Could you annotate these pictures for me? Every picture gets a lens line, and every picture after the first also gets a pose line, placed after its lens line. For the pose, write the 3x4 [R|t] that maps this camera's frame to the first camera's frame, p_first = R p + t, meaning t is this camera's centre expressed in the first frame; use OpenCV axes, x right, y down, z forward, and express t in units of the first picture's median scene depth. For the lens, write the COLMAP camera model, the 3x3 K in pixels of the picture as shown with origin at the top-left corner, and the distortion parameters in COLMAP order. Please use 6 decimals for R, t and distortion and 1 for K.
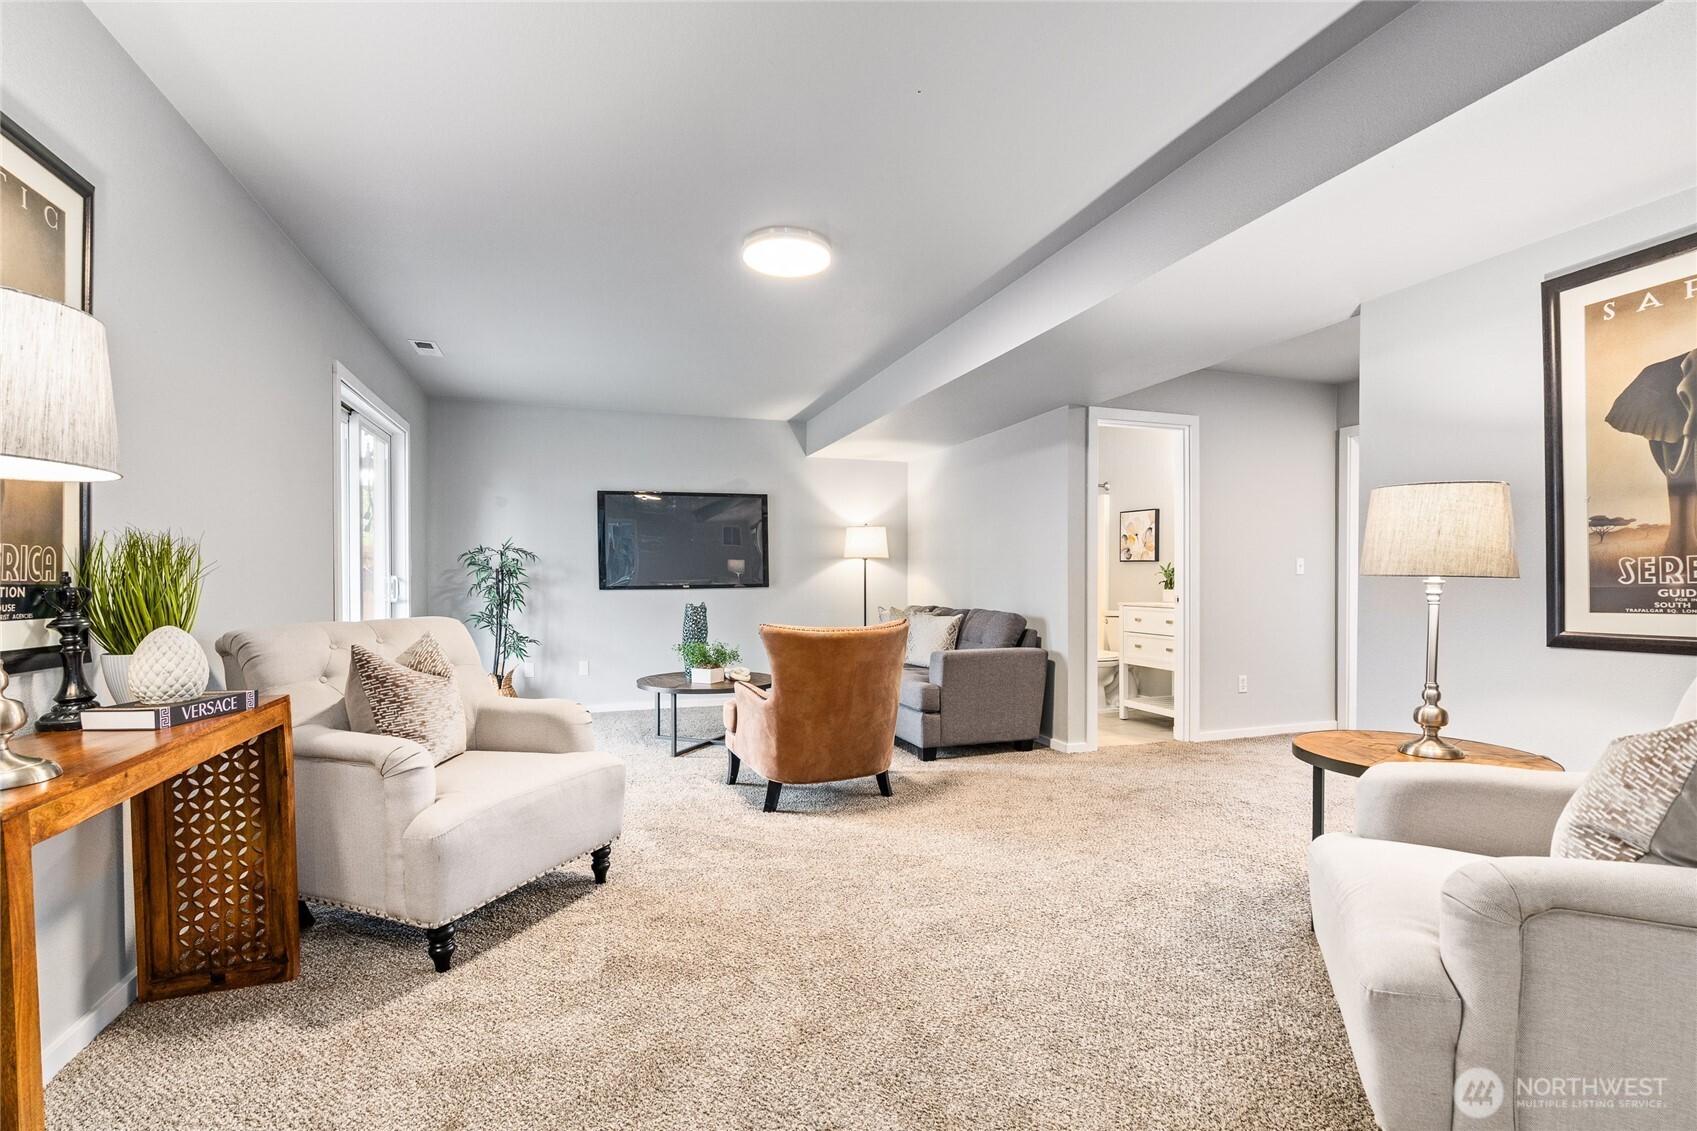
lens RADIAL K [[766.1, 0, 851.9], [0, 766.1, 573.1], [0, 0, 1]] dist [0.001786, -0.000475]
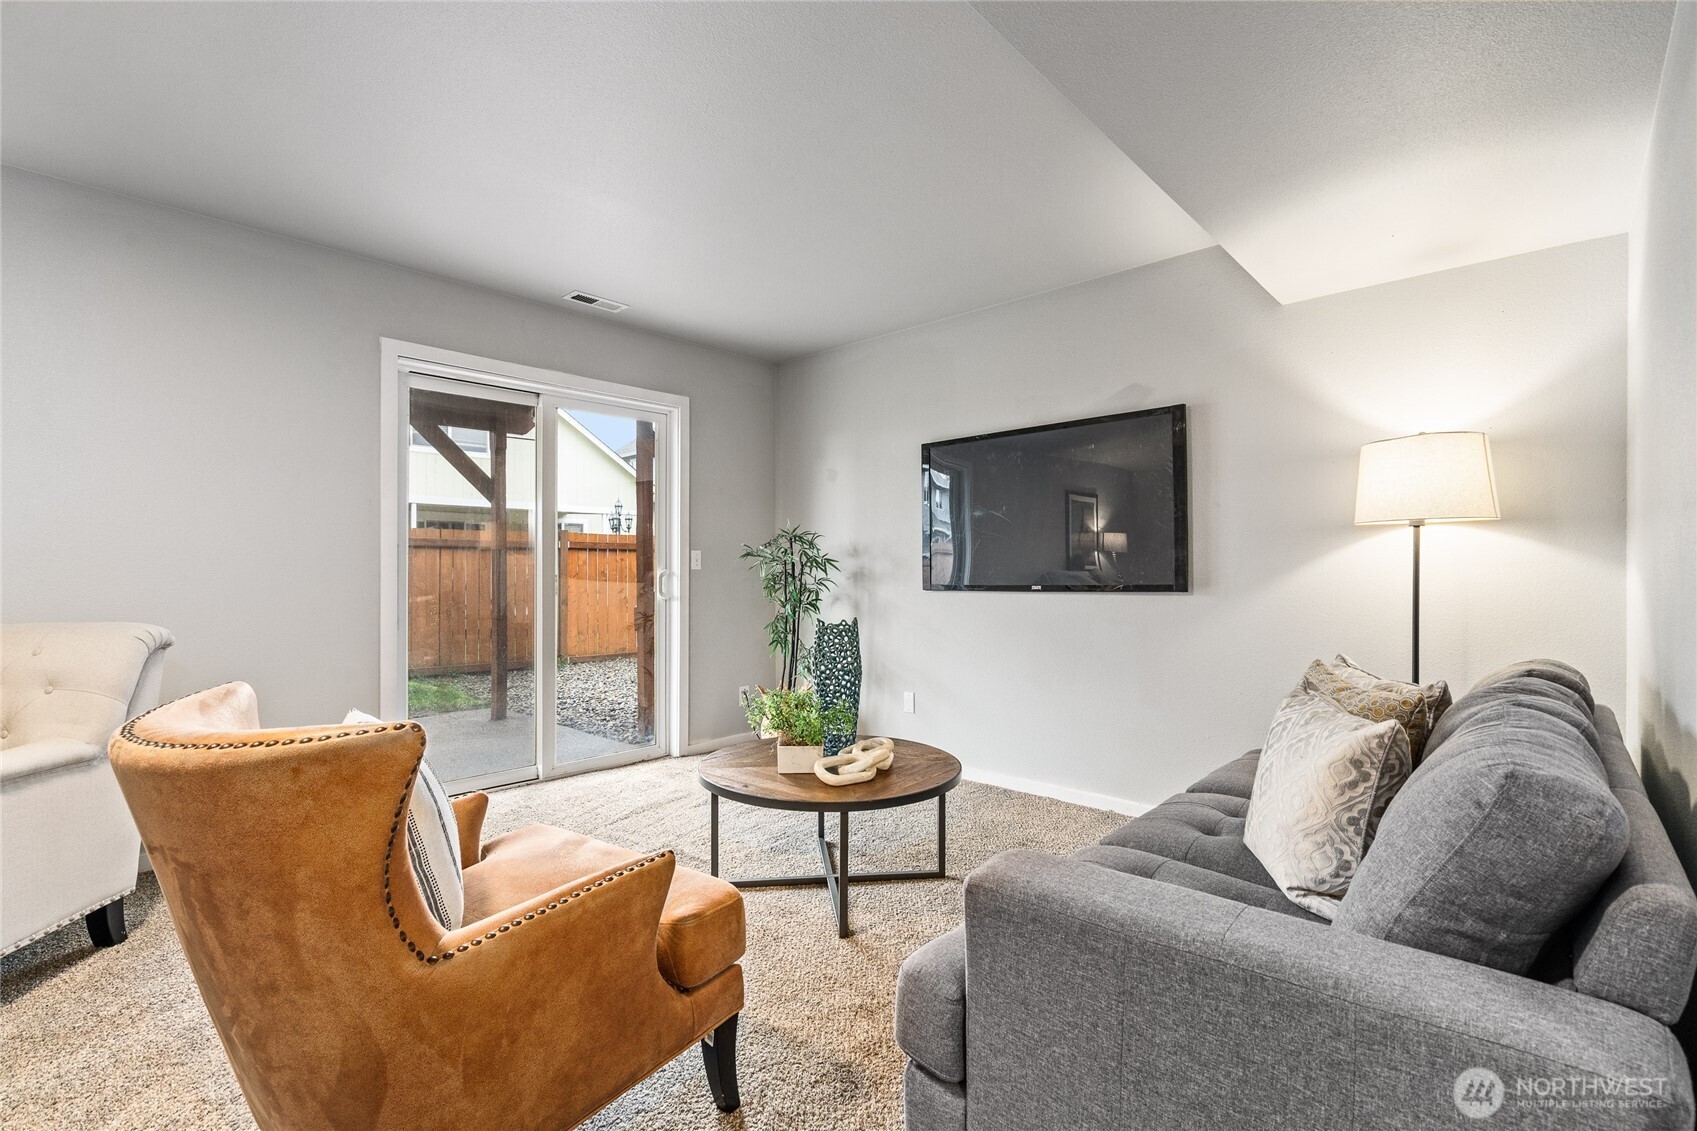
lens RADIAL K [[766.1, 0, 847.9], [0, 766.1, 562.4], [0, 0, 1]] dist [0.001786, -0.000475]
pose [[0.470858, -0.008590, -0.882167, 0.223336], [-0.001469, 0.999944, -0.010521, 0.004881], [0.882208, 0.006250, 0.470819, 0.580329]]
